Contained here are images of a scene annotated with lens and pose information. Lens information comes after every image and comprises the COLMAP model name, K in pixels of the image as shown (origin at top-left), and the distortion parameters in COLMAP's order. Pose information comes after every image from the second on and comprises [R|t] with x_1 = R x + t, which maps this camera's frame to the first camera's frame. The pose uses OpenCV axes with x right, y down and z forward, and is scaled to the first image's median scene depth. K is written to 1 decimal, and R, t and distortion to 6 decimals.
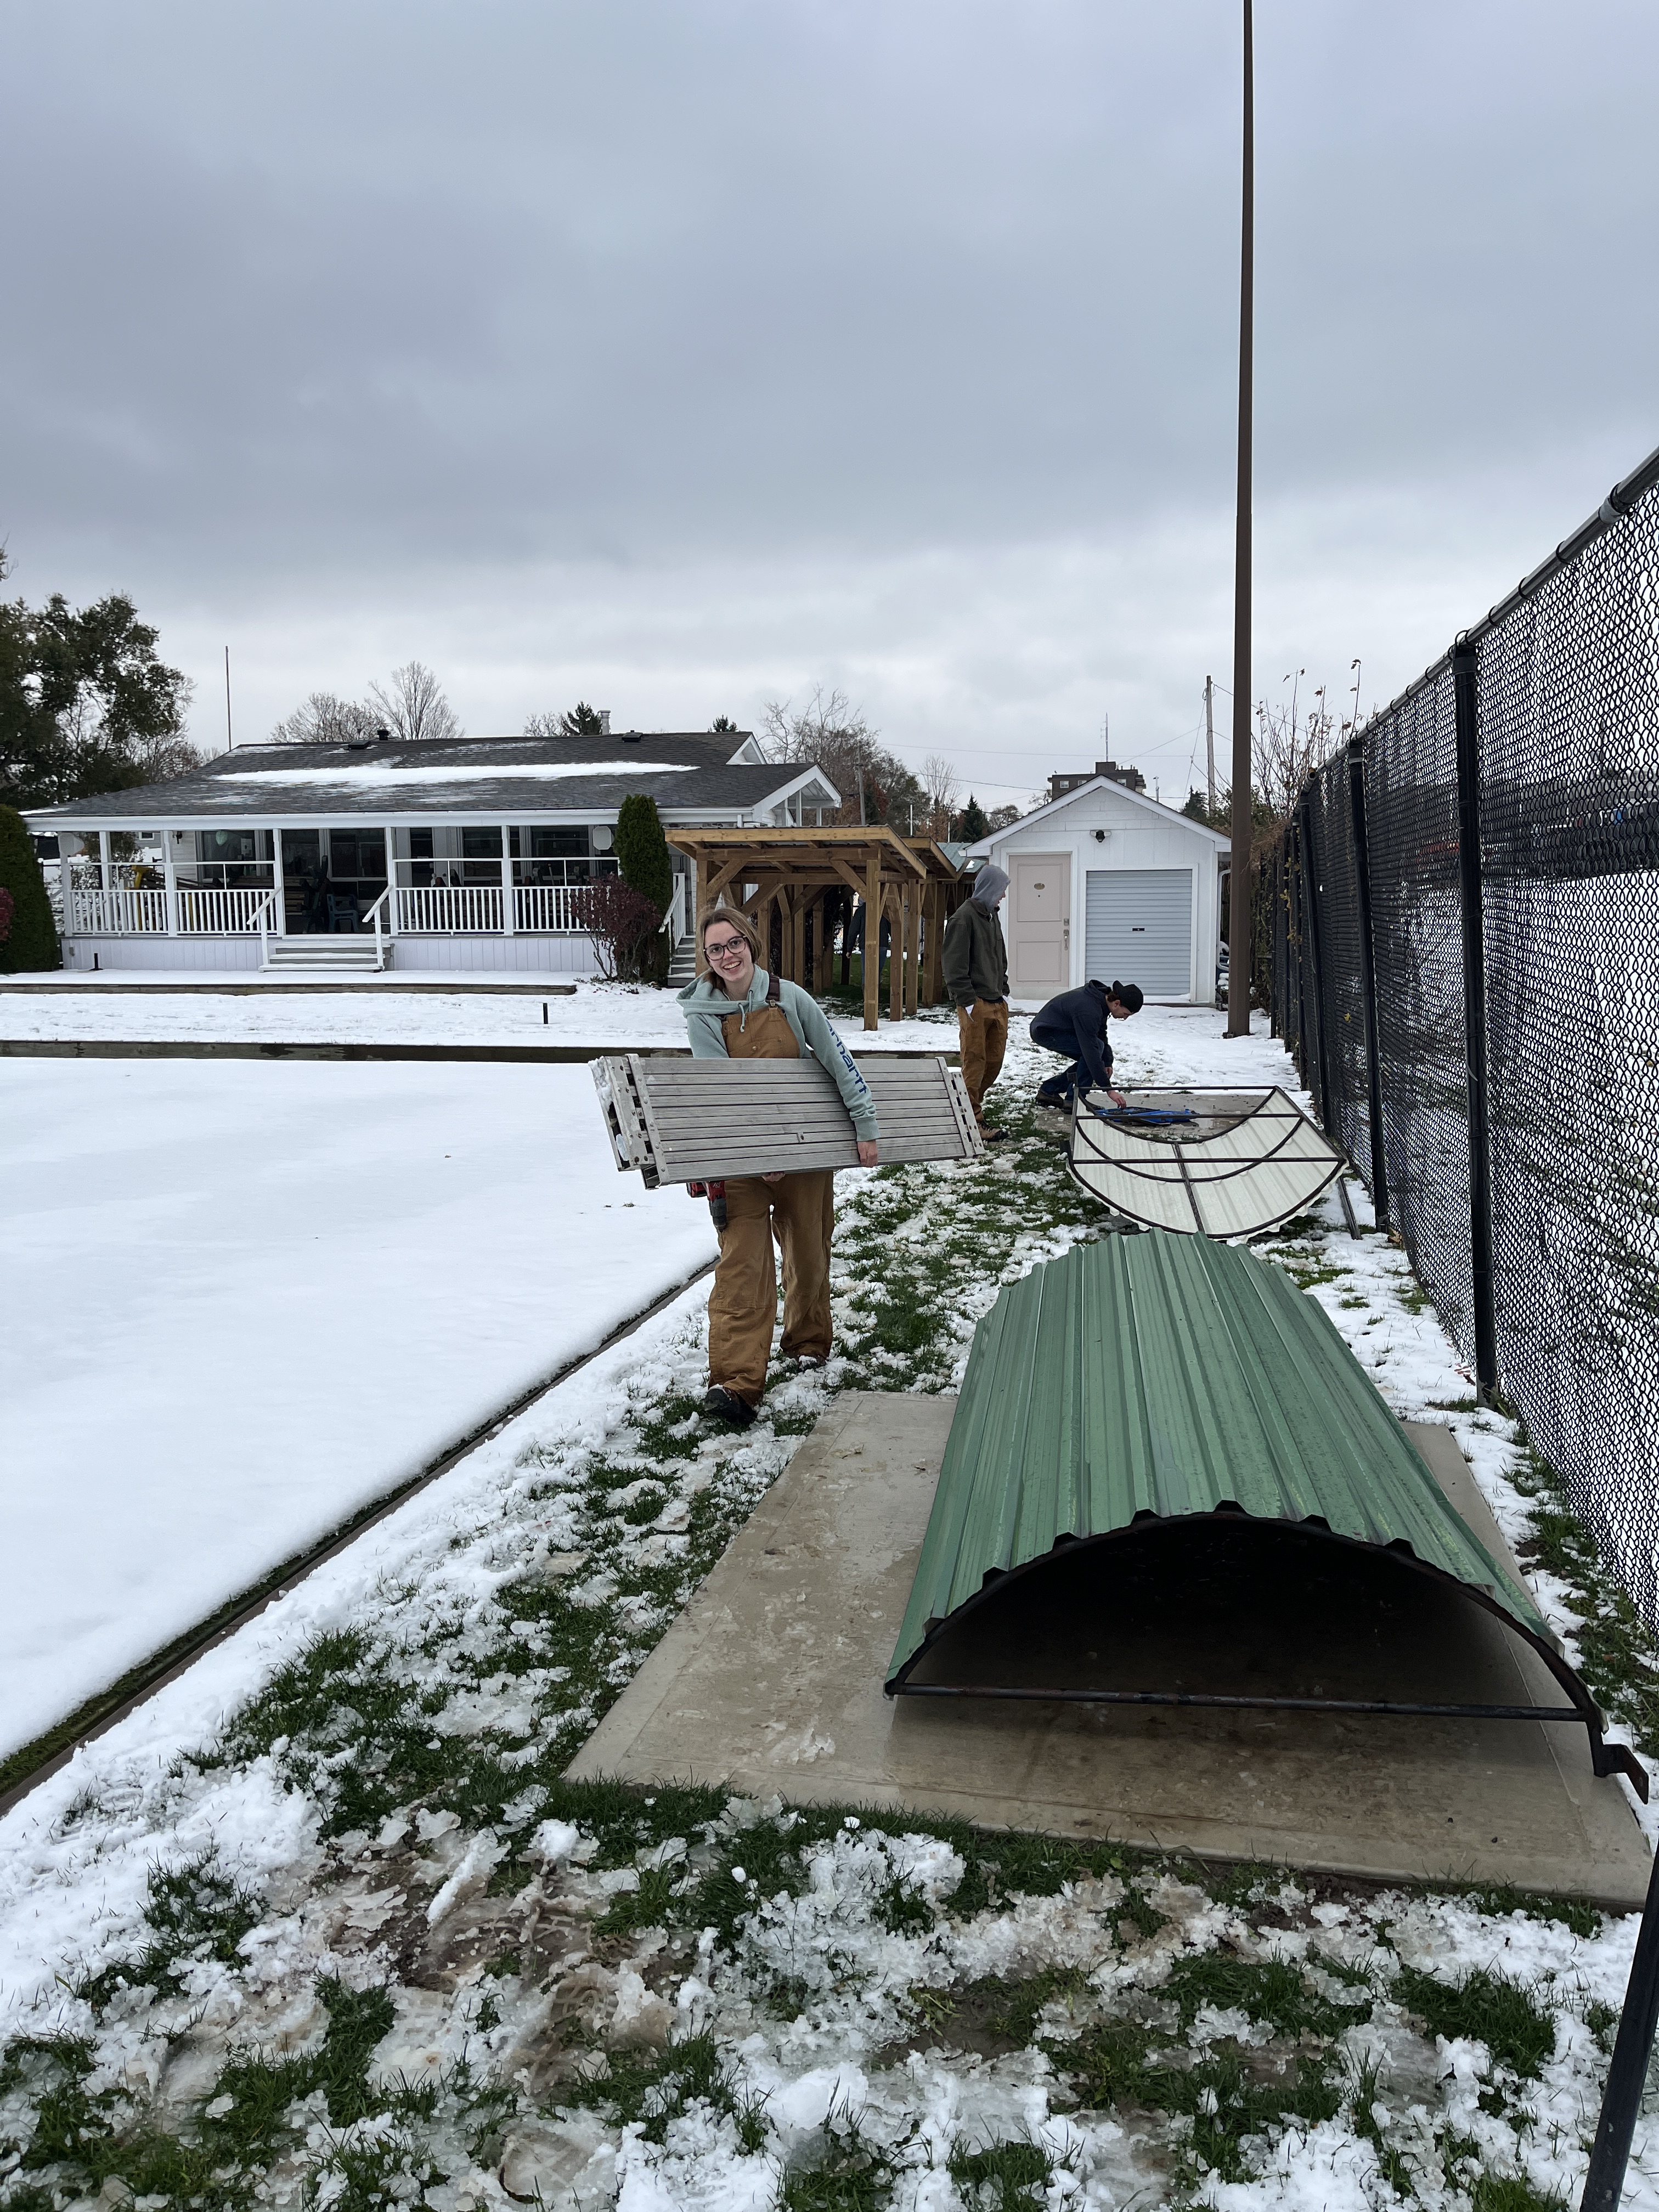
lens RADIAL K [[1715.9, 0, 829.5], [0, 1715.9, 1106.0], [0, 0, 1]] dist [0.040282, -0.040649]
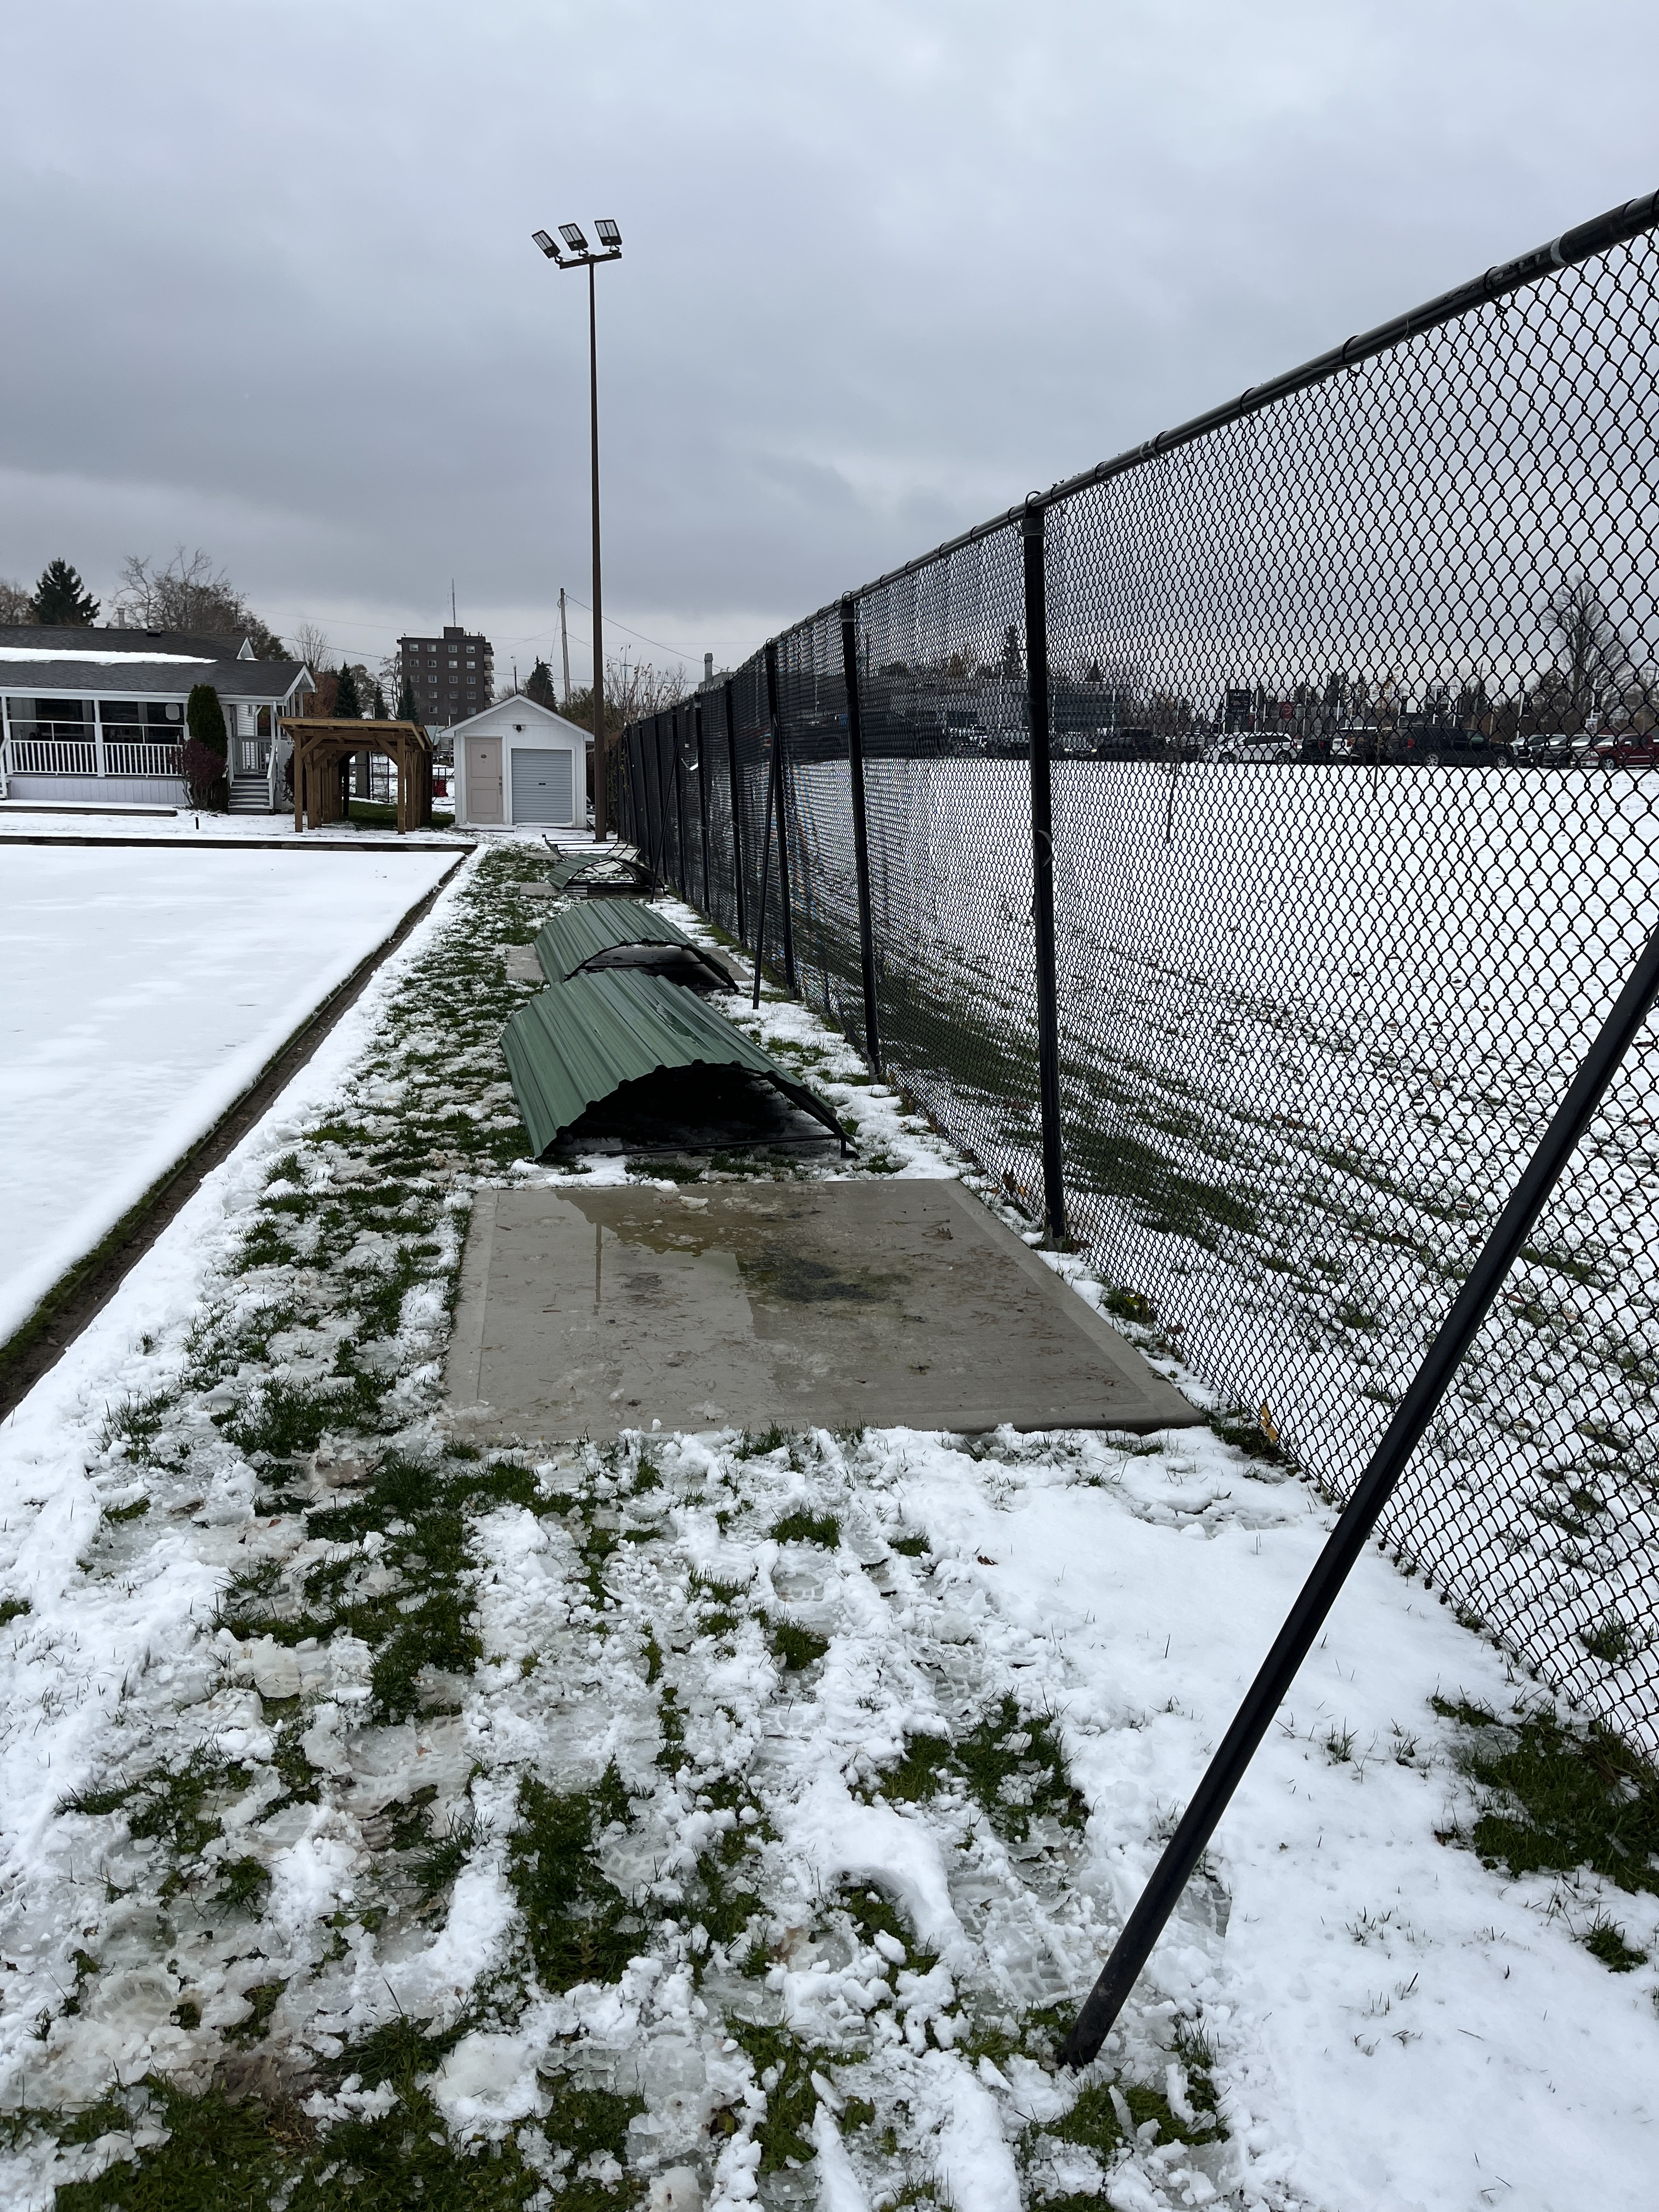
lens RADIAL K [[1715.9, 0, 829.5], [0, 1715.9, 1106.0], [0, 0, 1]] dist [0.040282, -0.040649]
pose [[0.931560, -0.041446, 0.361218, -0.152948], [0.013903, 0.996816, 0.078519, 0.071607], [-0.363322, -0.068123, 0.929170, -0.594327]]
